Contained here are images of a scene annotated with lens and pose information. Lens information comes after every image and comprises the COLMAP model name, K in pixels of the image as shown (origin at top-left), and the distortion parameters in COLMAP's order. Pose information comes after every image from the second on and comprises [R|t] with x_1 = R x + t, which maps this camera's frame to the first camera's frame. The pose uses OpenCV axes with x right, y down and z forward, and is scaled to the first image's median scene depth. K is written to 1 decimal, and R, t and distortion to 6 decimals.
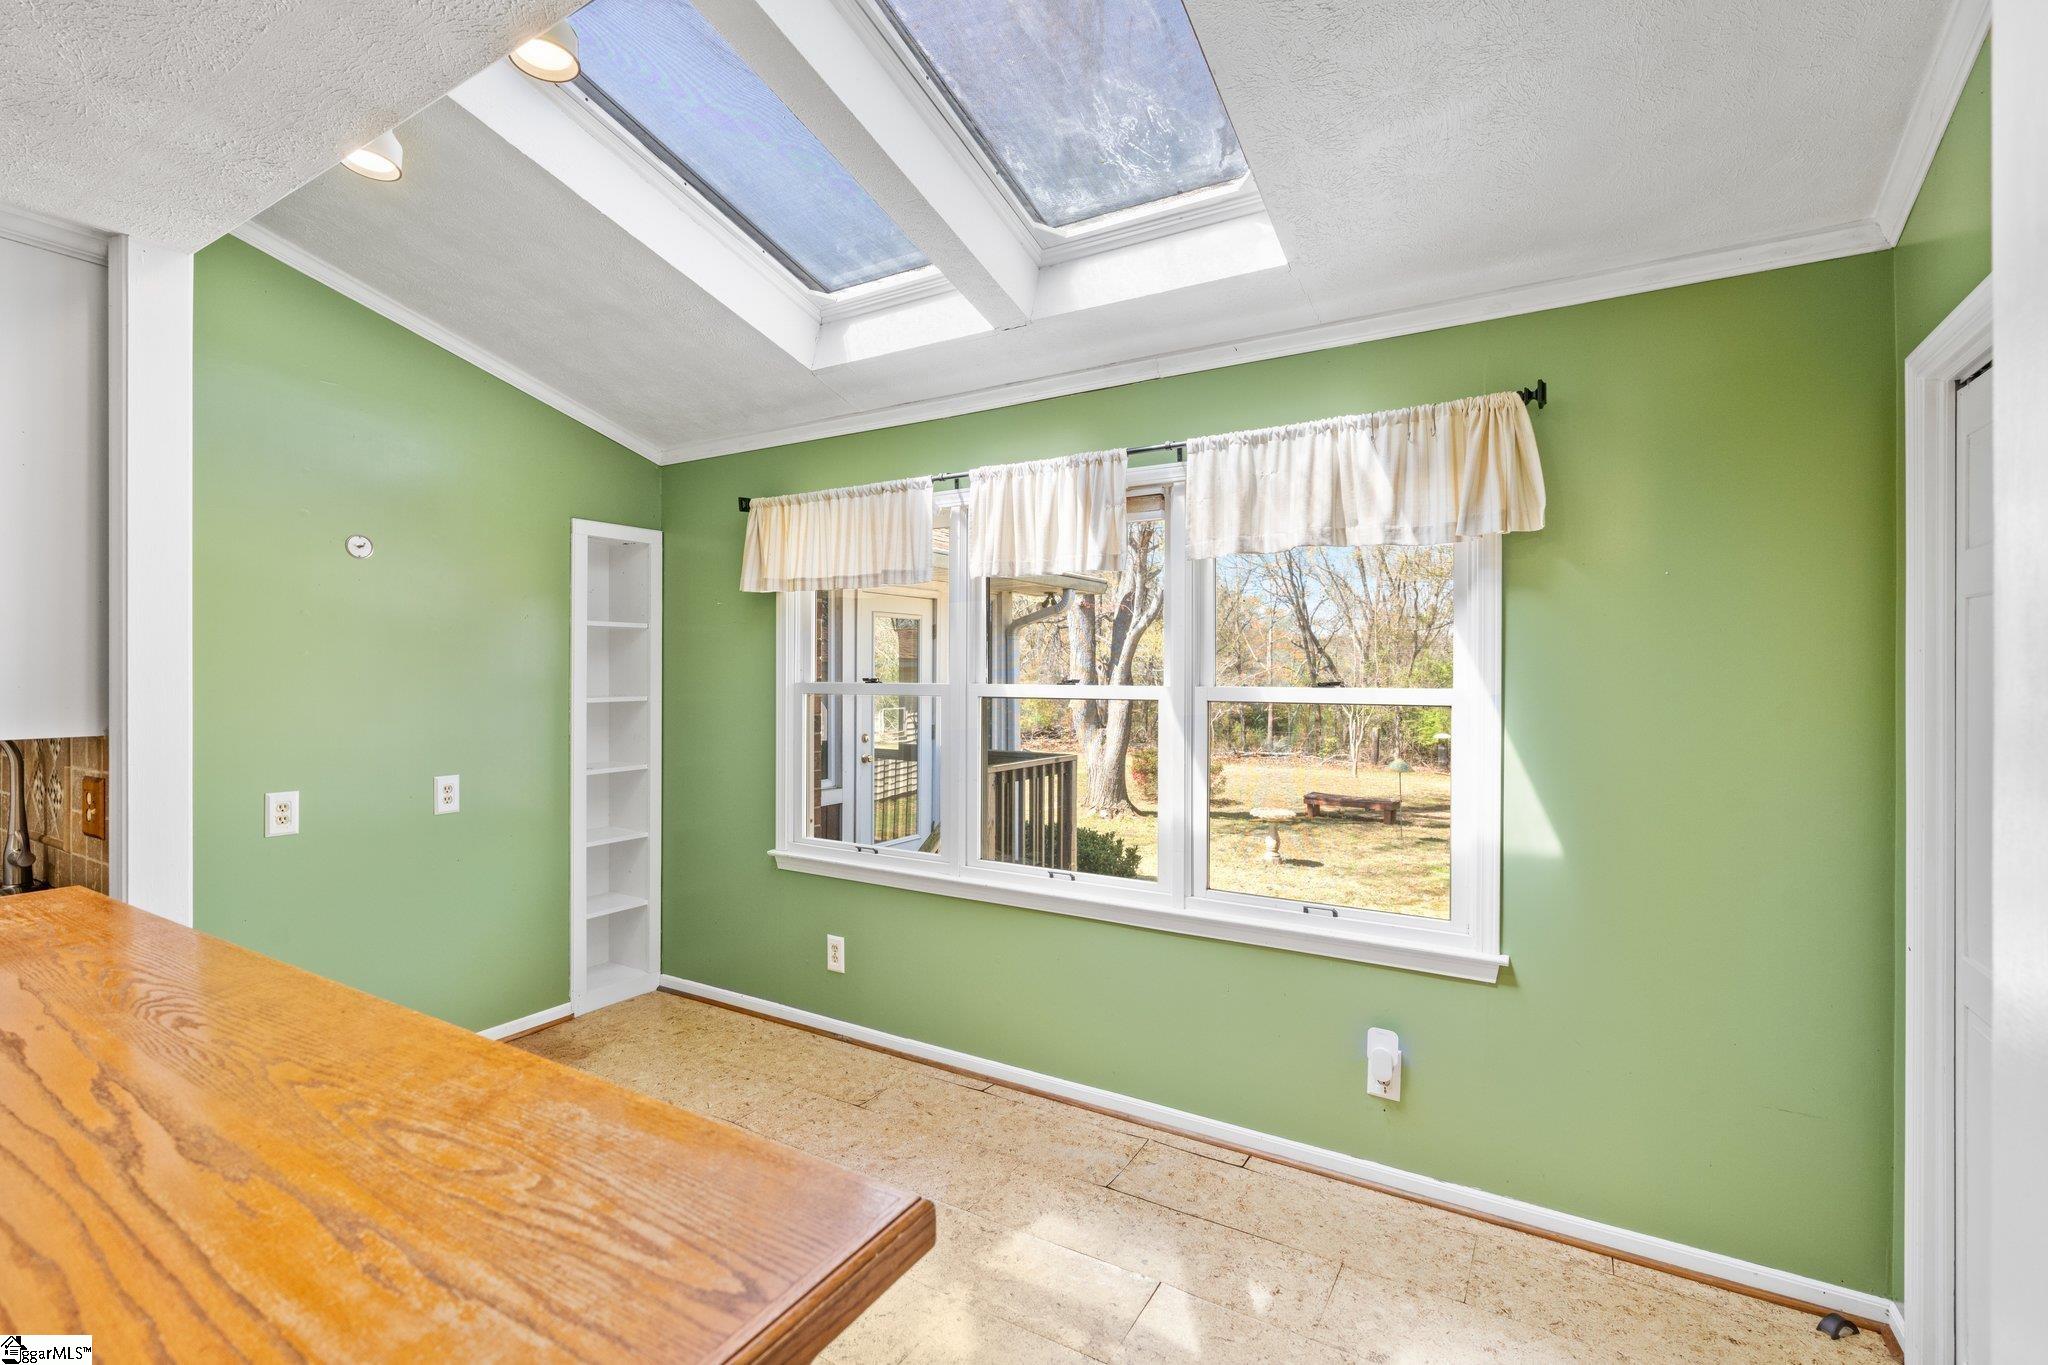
lens RADIAL K [[916.6, 0, 1023.7], [0, 916.6, 678.4], [0, 0, 1]] dist [-0.009514, 0.000895]
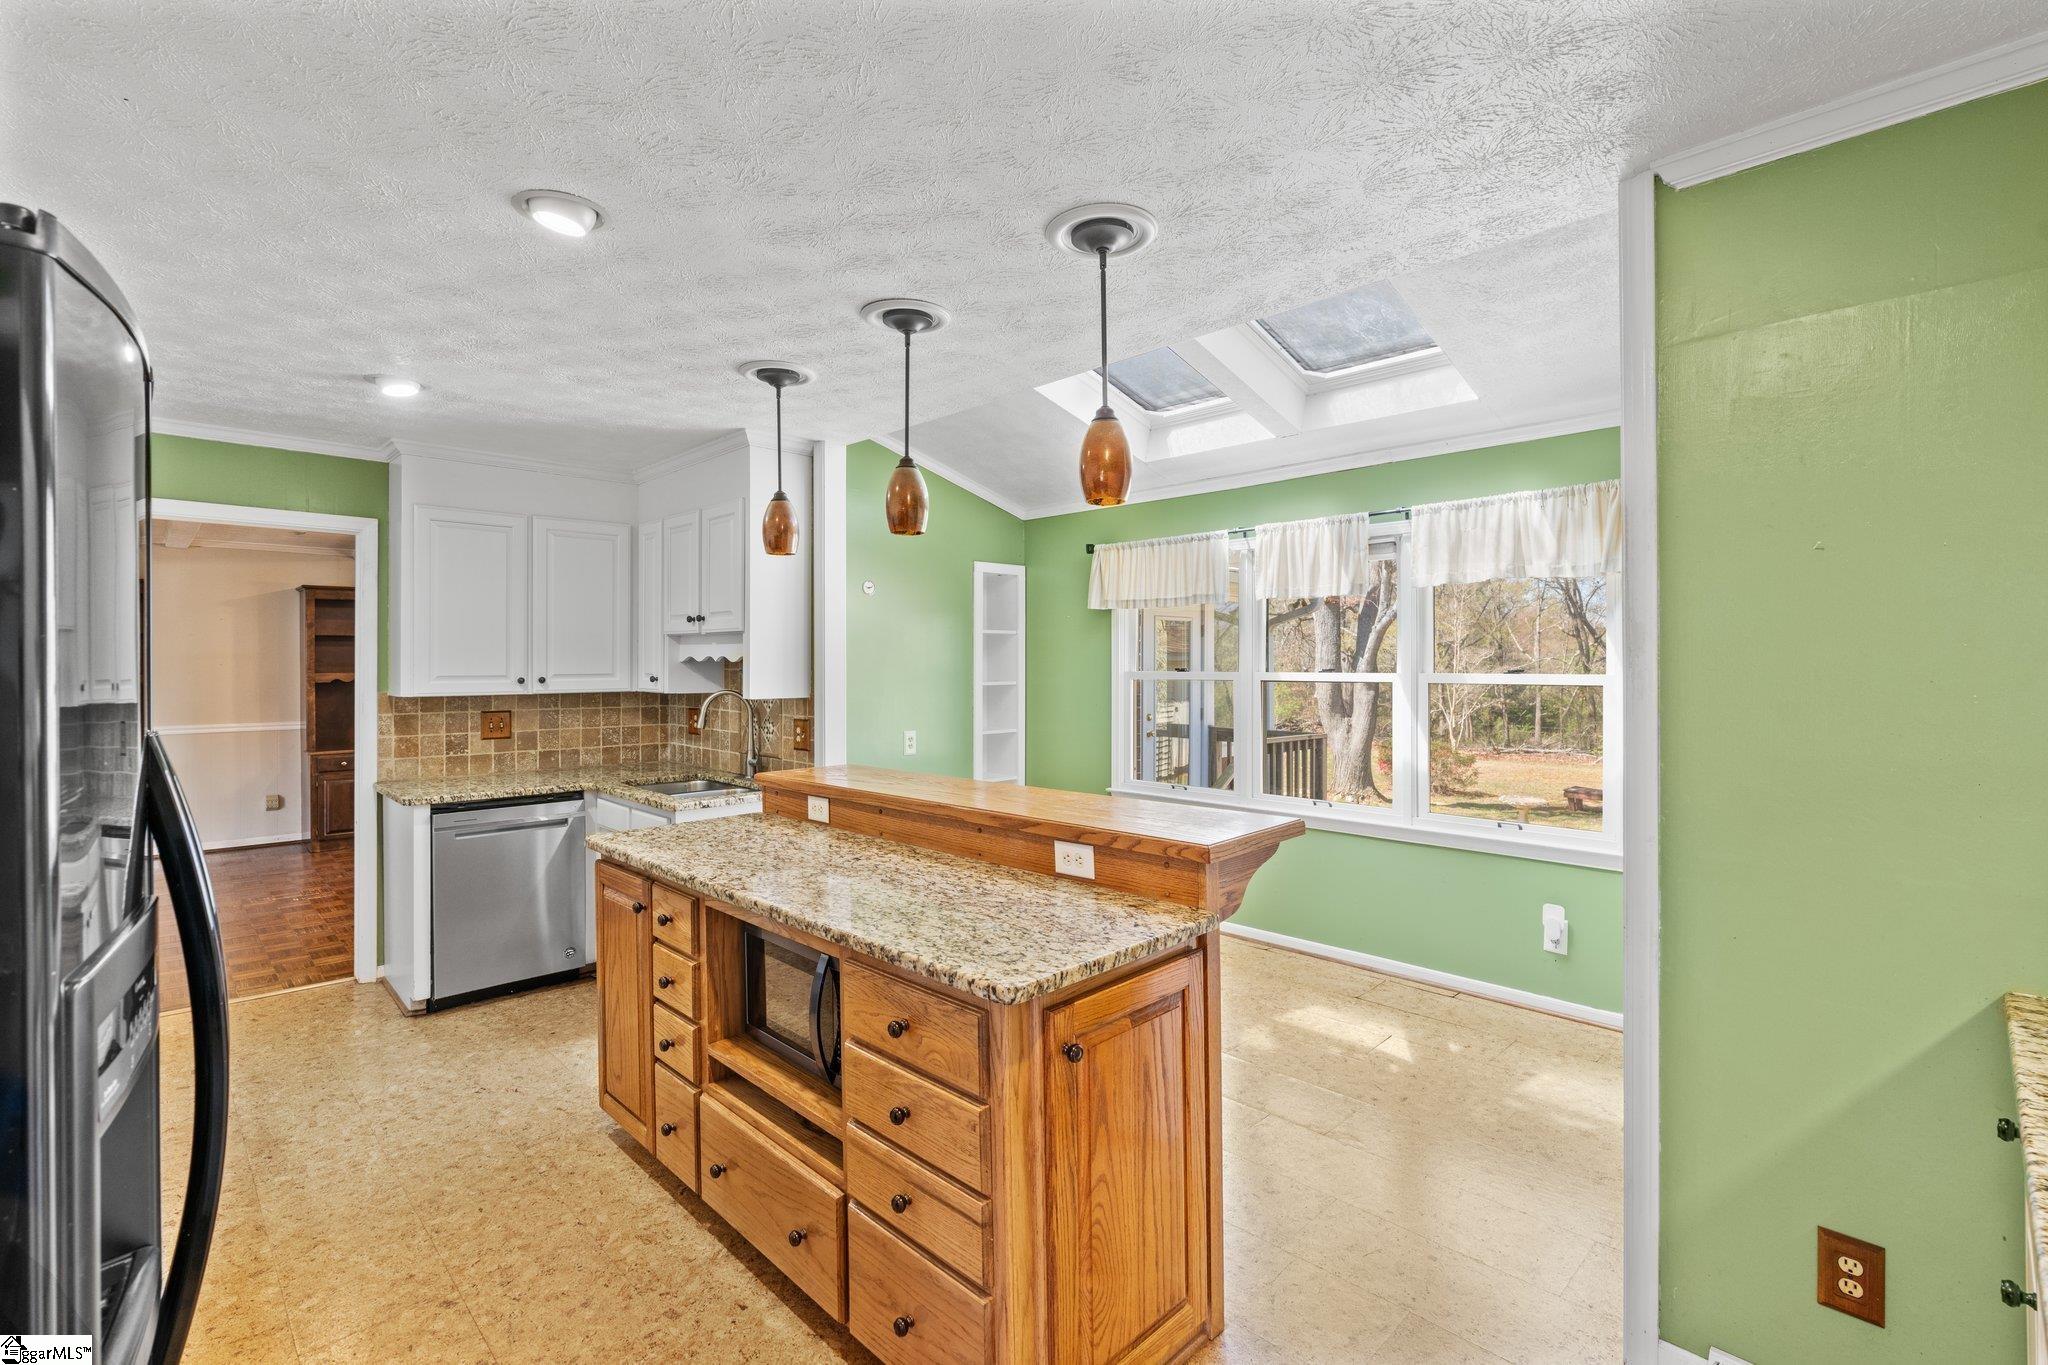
lens RADIAL K [[916.6, 0, 1024.9], [0, 916.6, 666.2], [0, 0, 1]] dist [-0.009514, 0.000895]
pose [[0.968431, -0.002525, -0.249269, -0.050311], [0.001148, 0.999983, -0.005670, 0.004663], [0.249279, 0.005205, 0.968418, -0.497911]]
